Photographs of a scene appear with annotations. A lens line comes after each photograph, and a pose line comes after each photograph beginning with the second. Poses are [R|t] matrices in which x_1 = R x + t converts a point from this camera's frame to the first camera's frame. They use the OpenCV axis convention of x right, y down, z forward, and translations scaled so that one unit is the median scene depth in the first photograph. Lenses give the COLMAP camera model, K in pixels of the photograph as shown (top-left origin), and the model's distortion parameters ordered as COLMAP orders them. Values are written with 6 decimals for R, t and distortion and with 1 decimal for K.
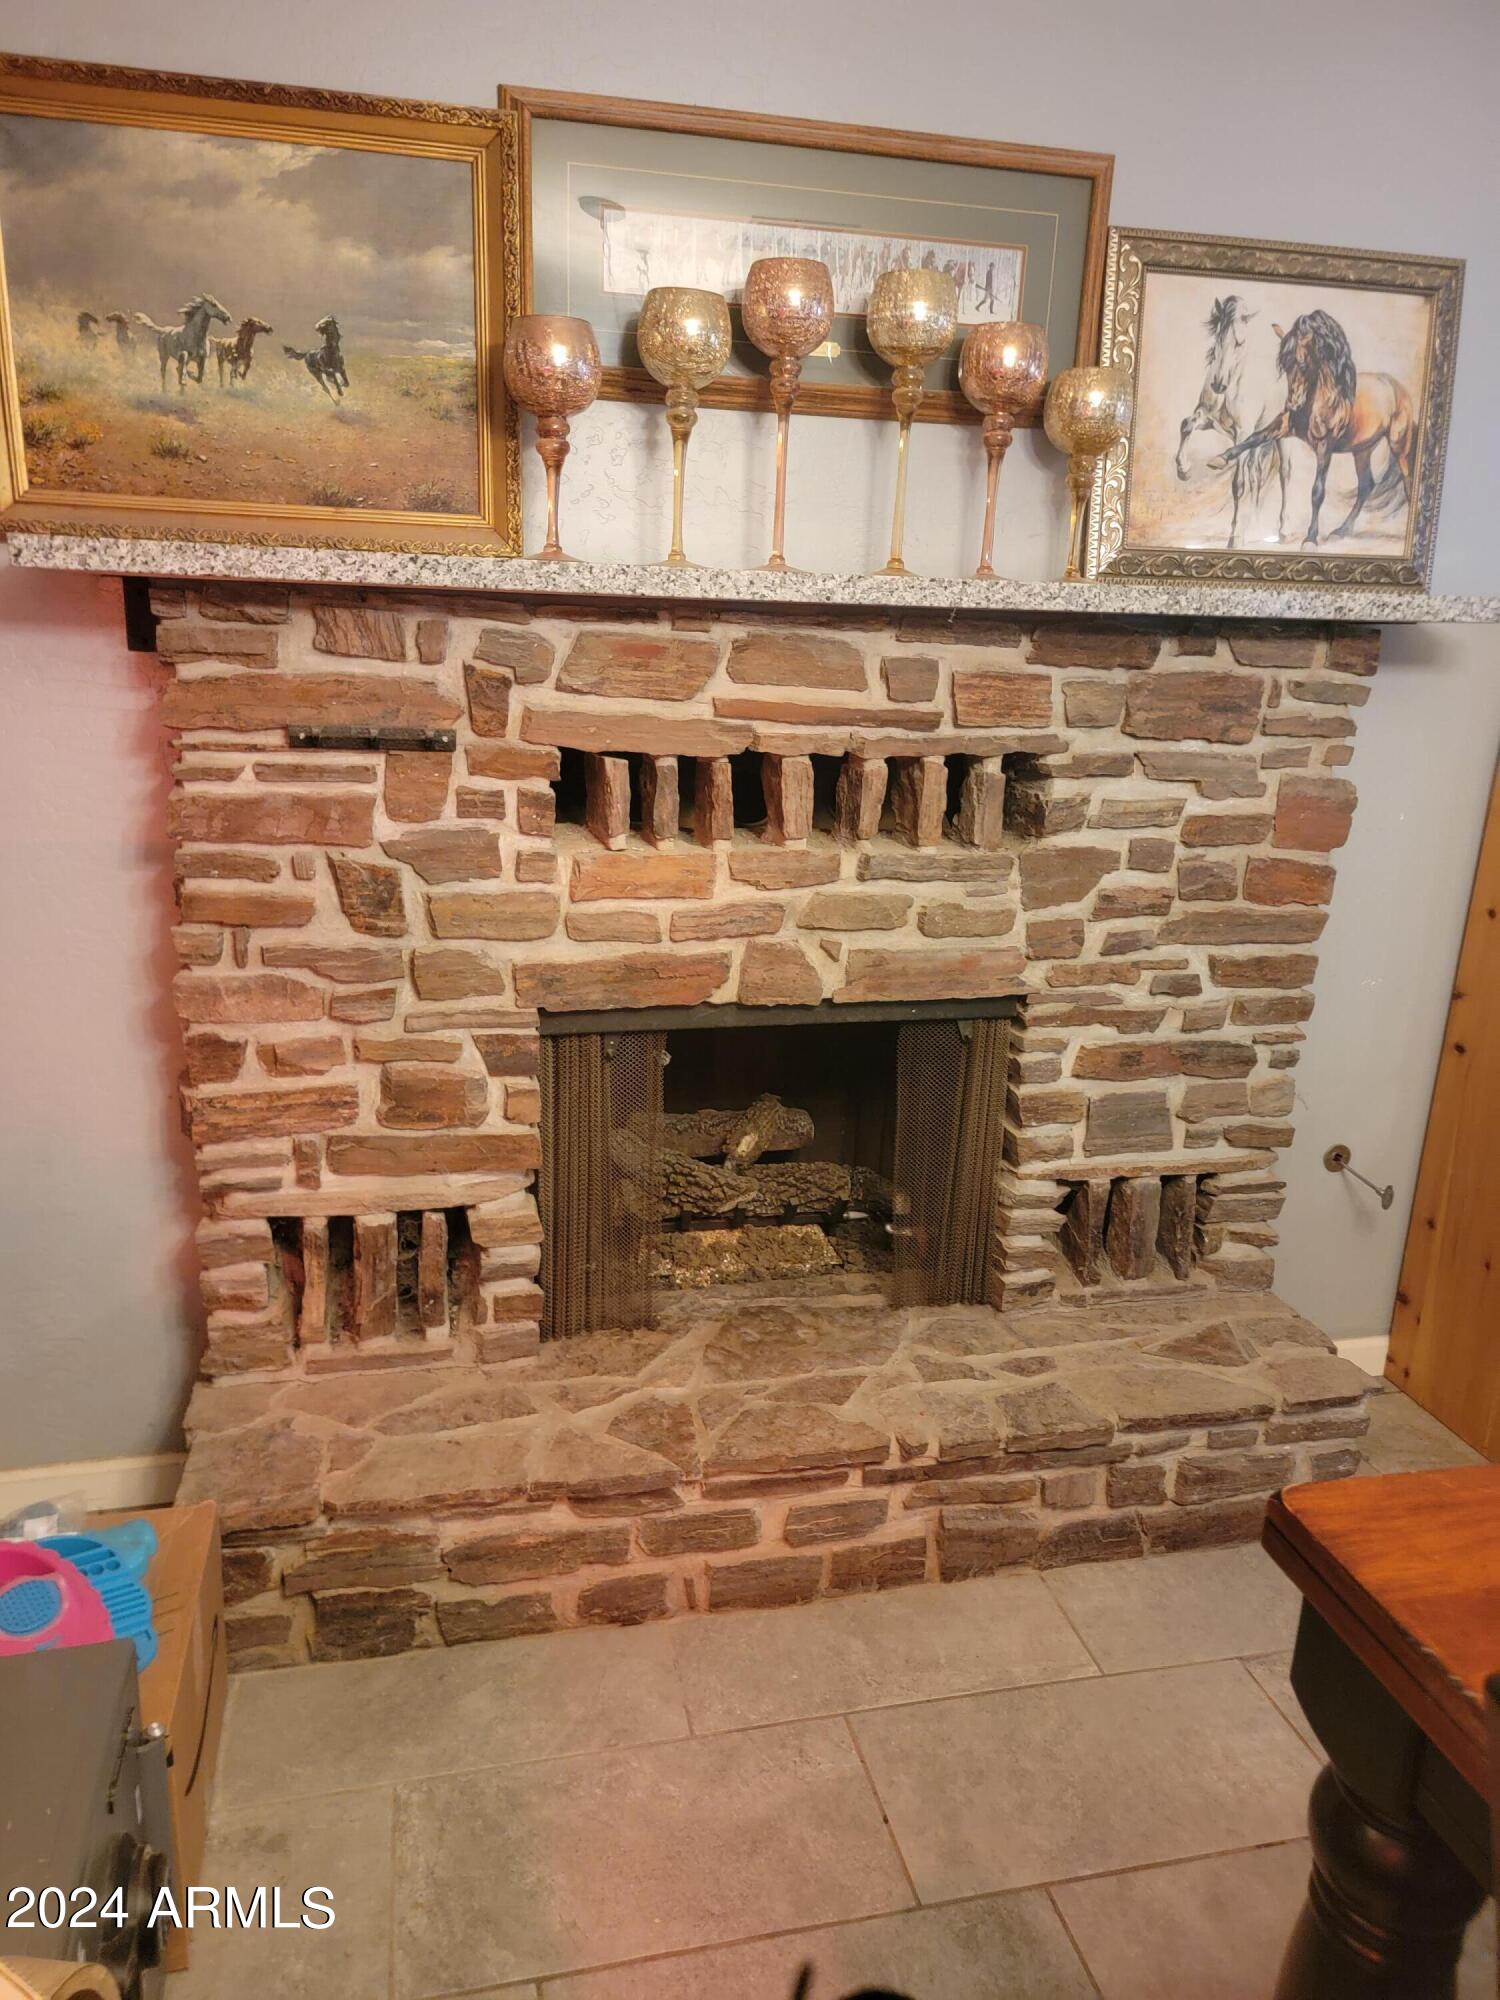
lens RADIAL K [[1388.4, 0, 768.0], [0, 1388.4, 1013.9], [0, 0, 1]] dist [0.065476, -0.043055]
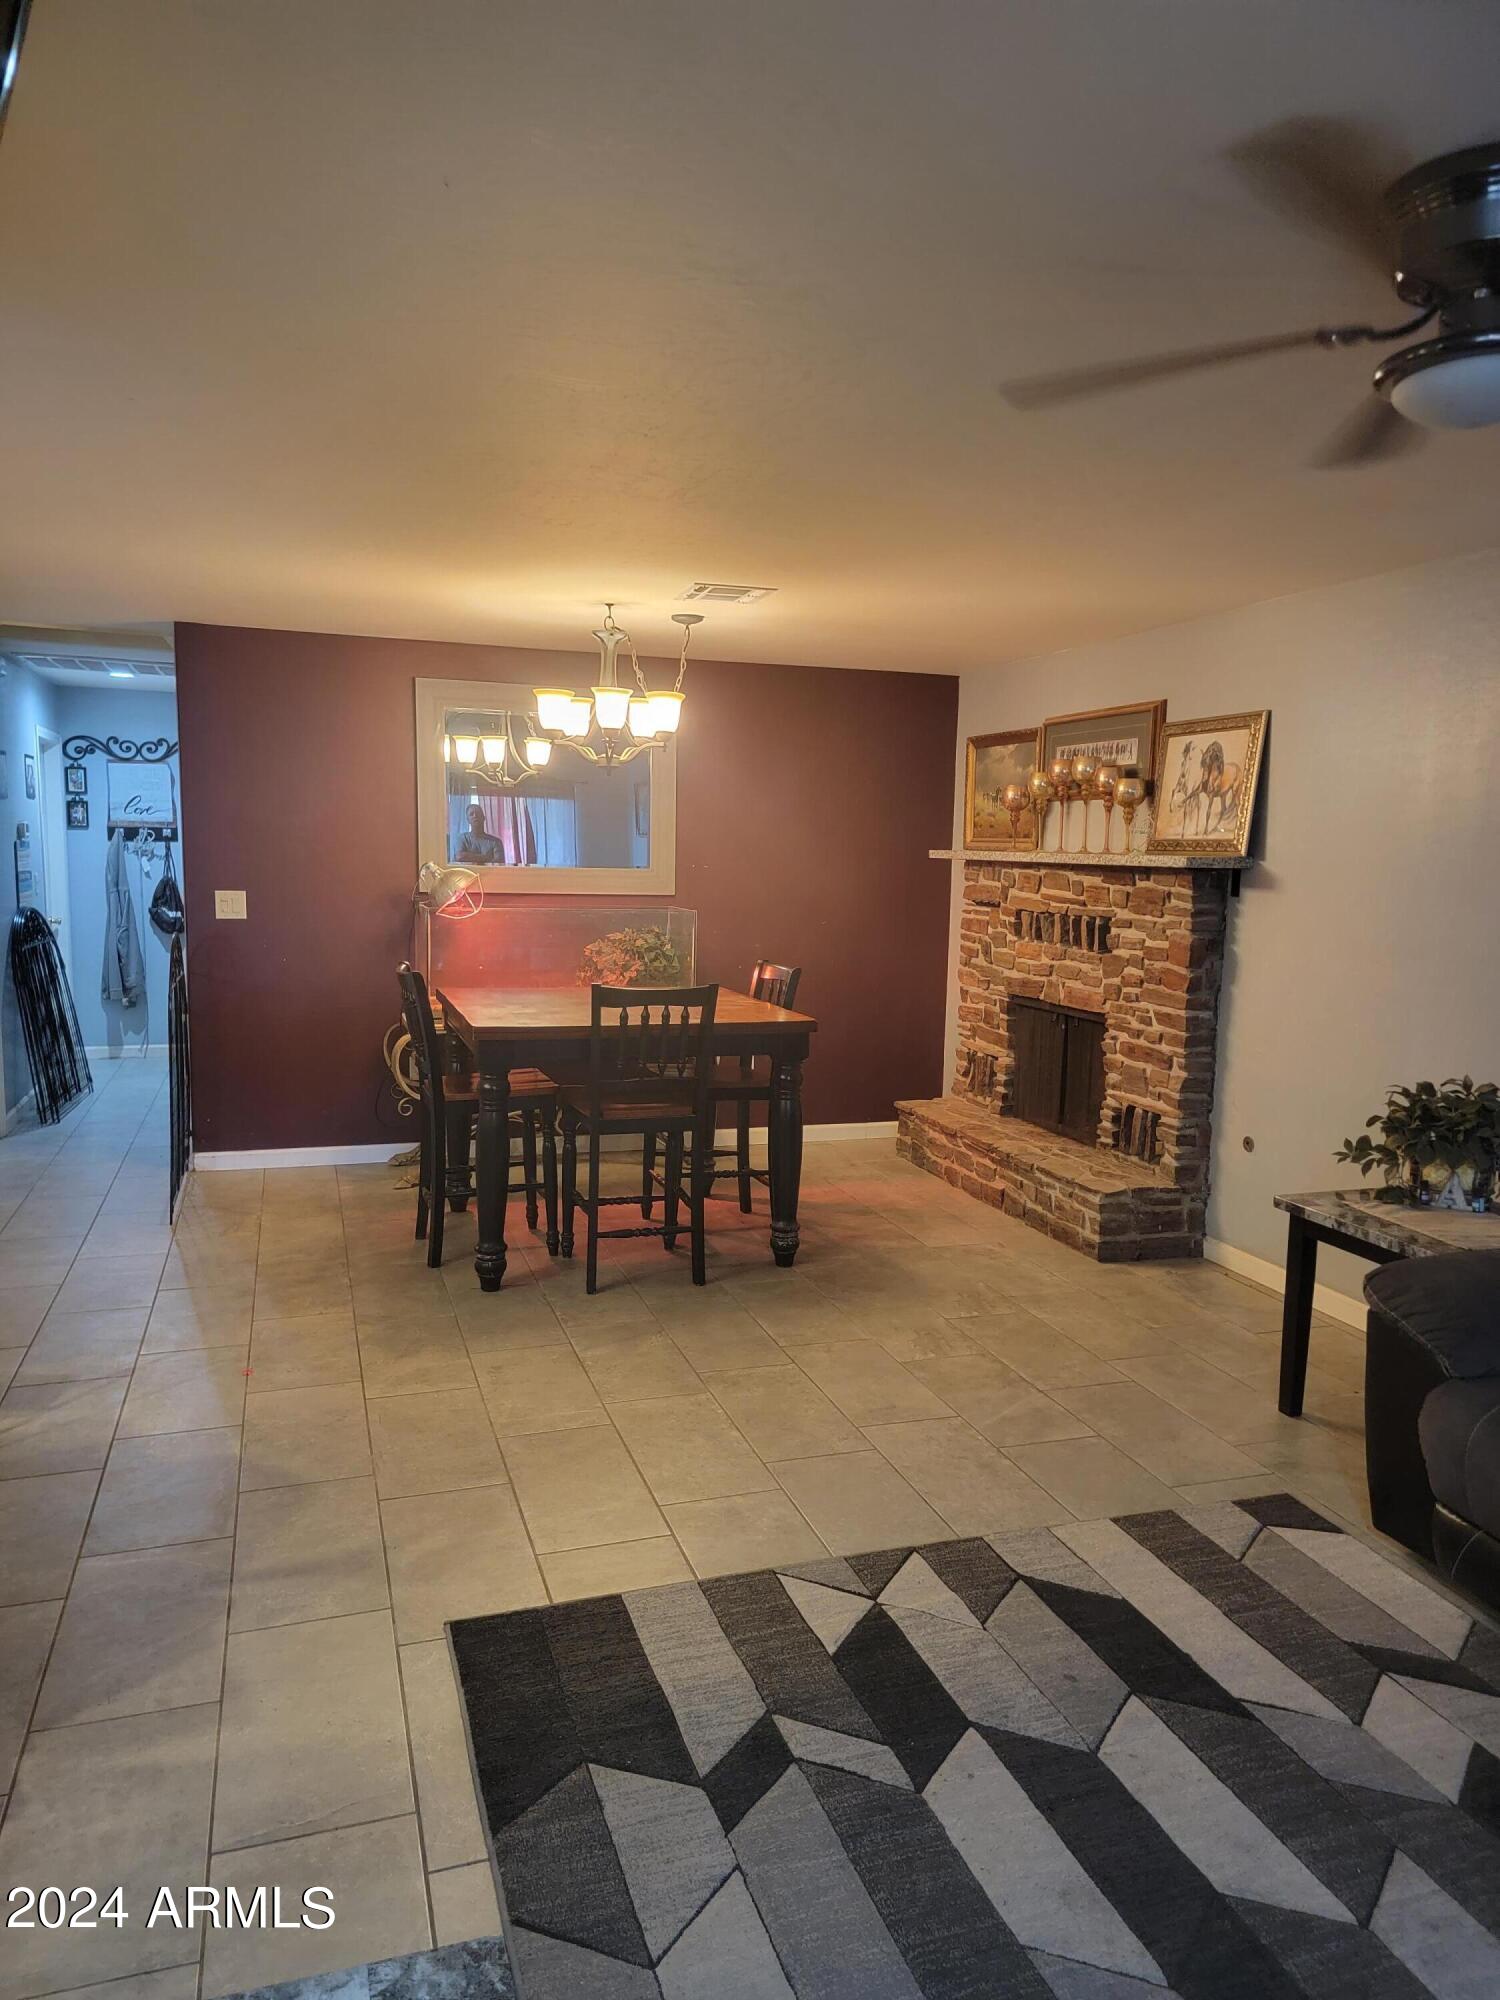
lens RADIAL K [[1388.4, 0, 767.1], [0, 1388.4, 1005.9], [0, 0, 1]] dist [0.065476, -0.043055]
pose [[0.111869, 0.085825, -0.990010, 2.733219], [-0.285736, 0.956968, 0.050673, 0.020274], [0.951757, 0.277212, 0.131578, 0.108405]]
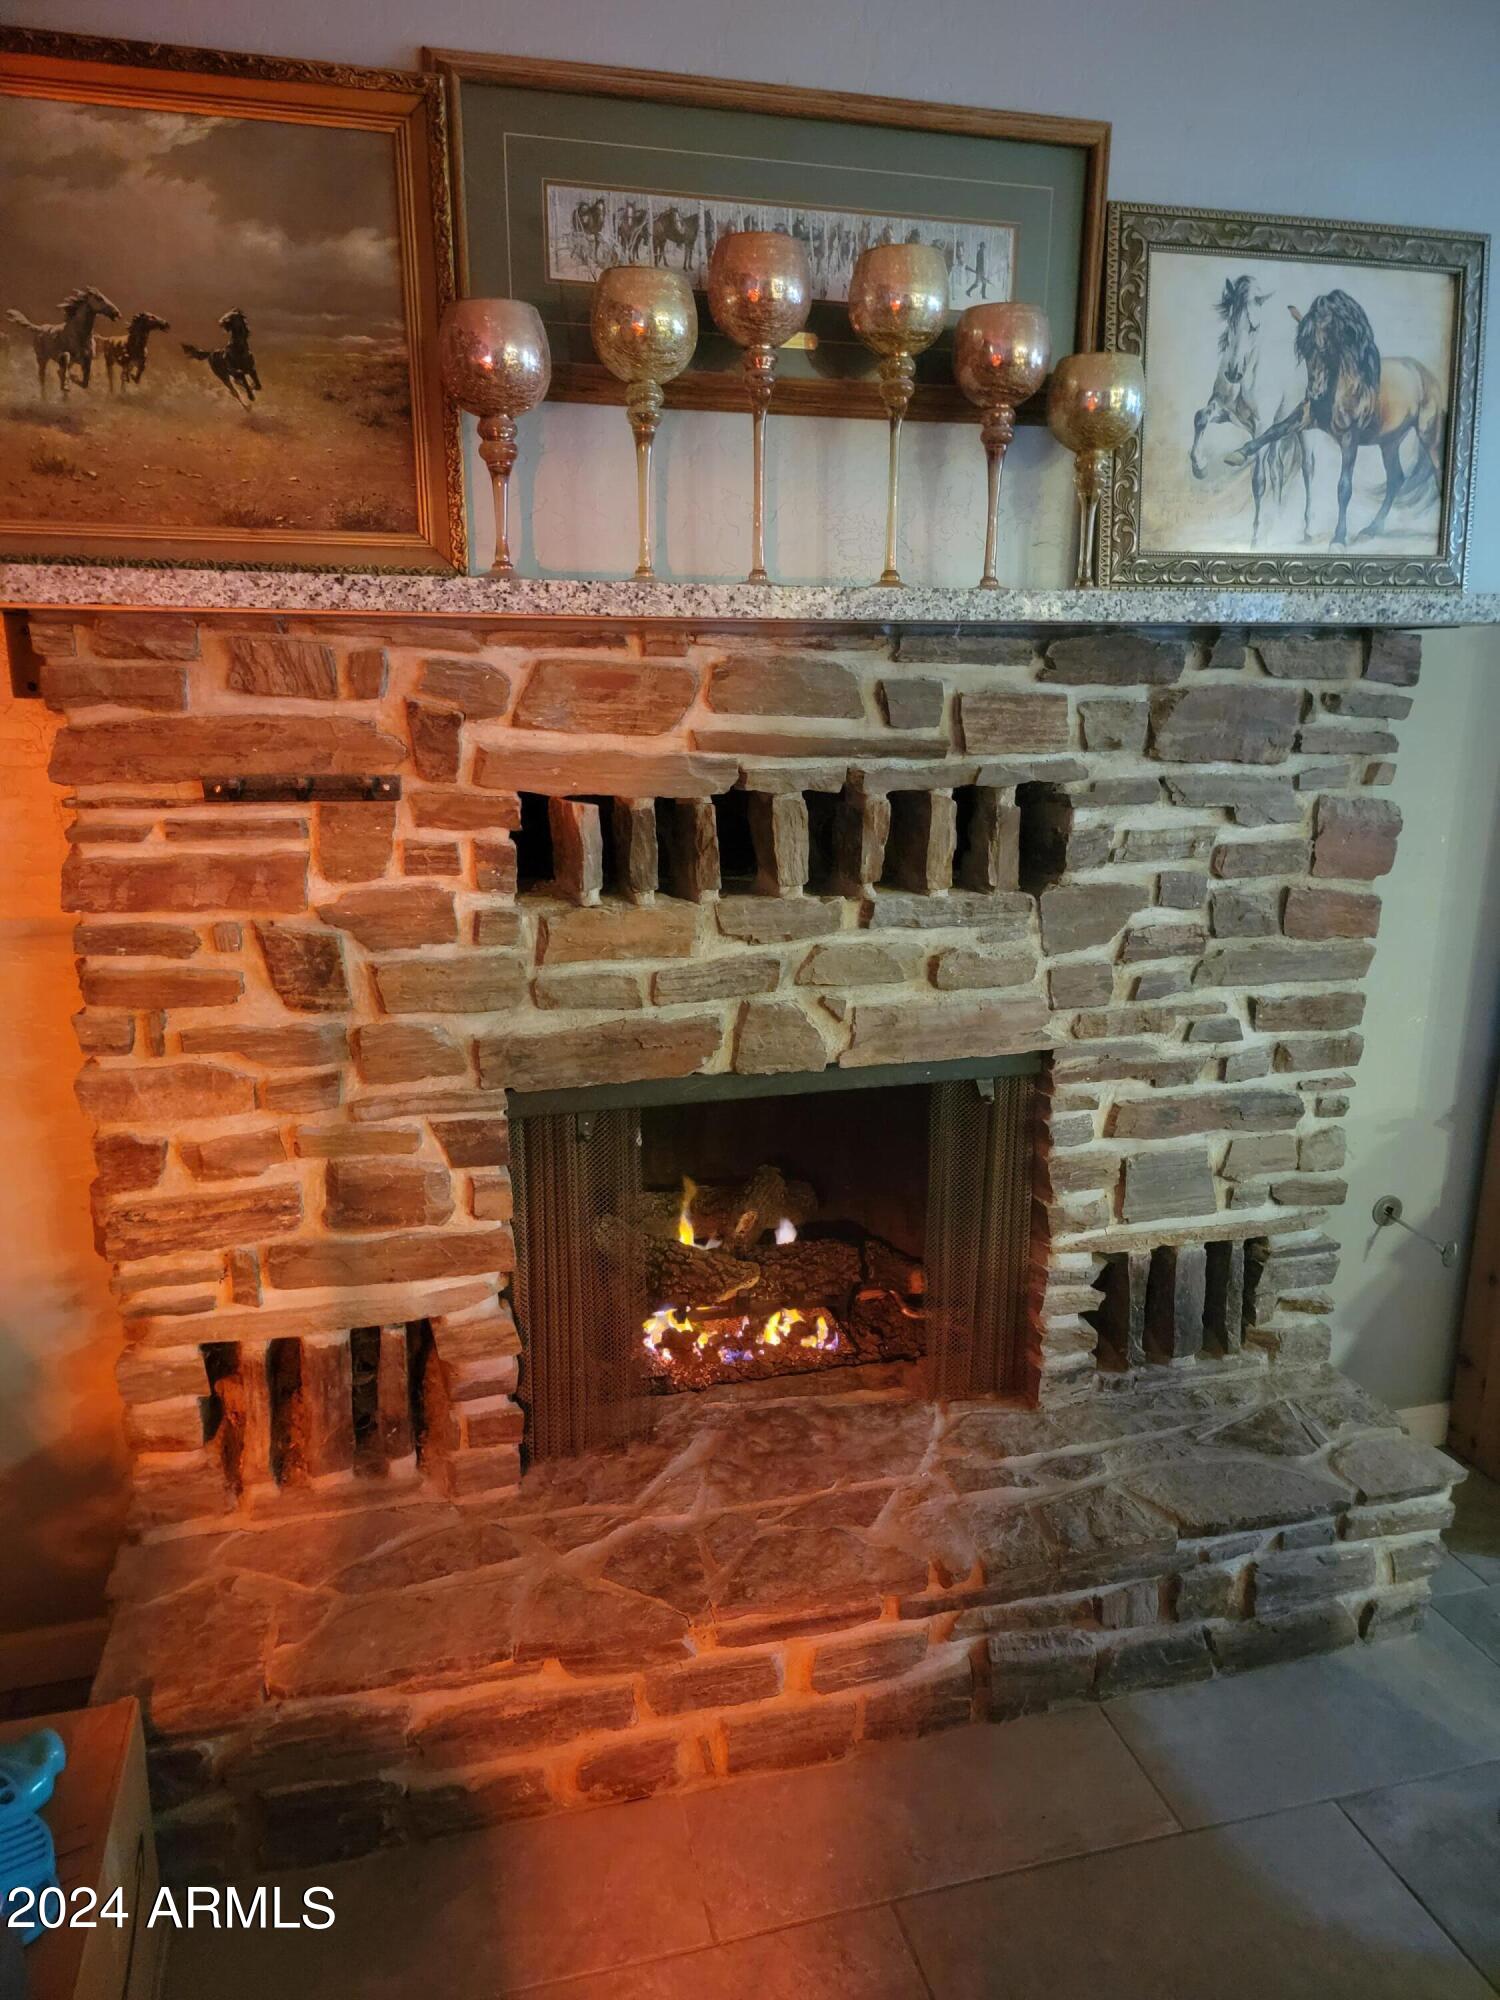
lens RADIAL K [[1388.4, 0, 795.9], [0, 1388.4, 1025.9], [0, 0, 1]] dist [0.065476, -0.043055]
pose [[0.998541, -0.039173, 0.037165, -0.013128], [0.039946, 0.998996, -0.020297, -0.018344], [-0.036333, 0.021752, 0.999103, 0.112823]]
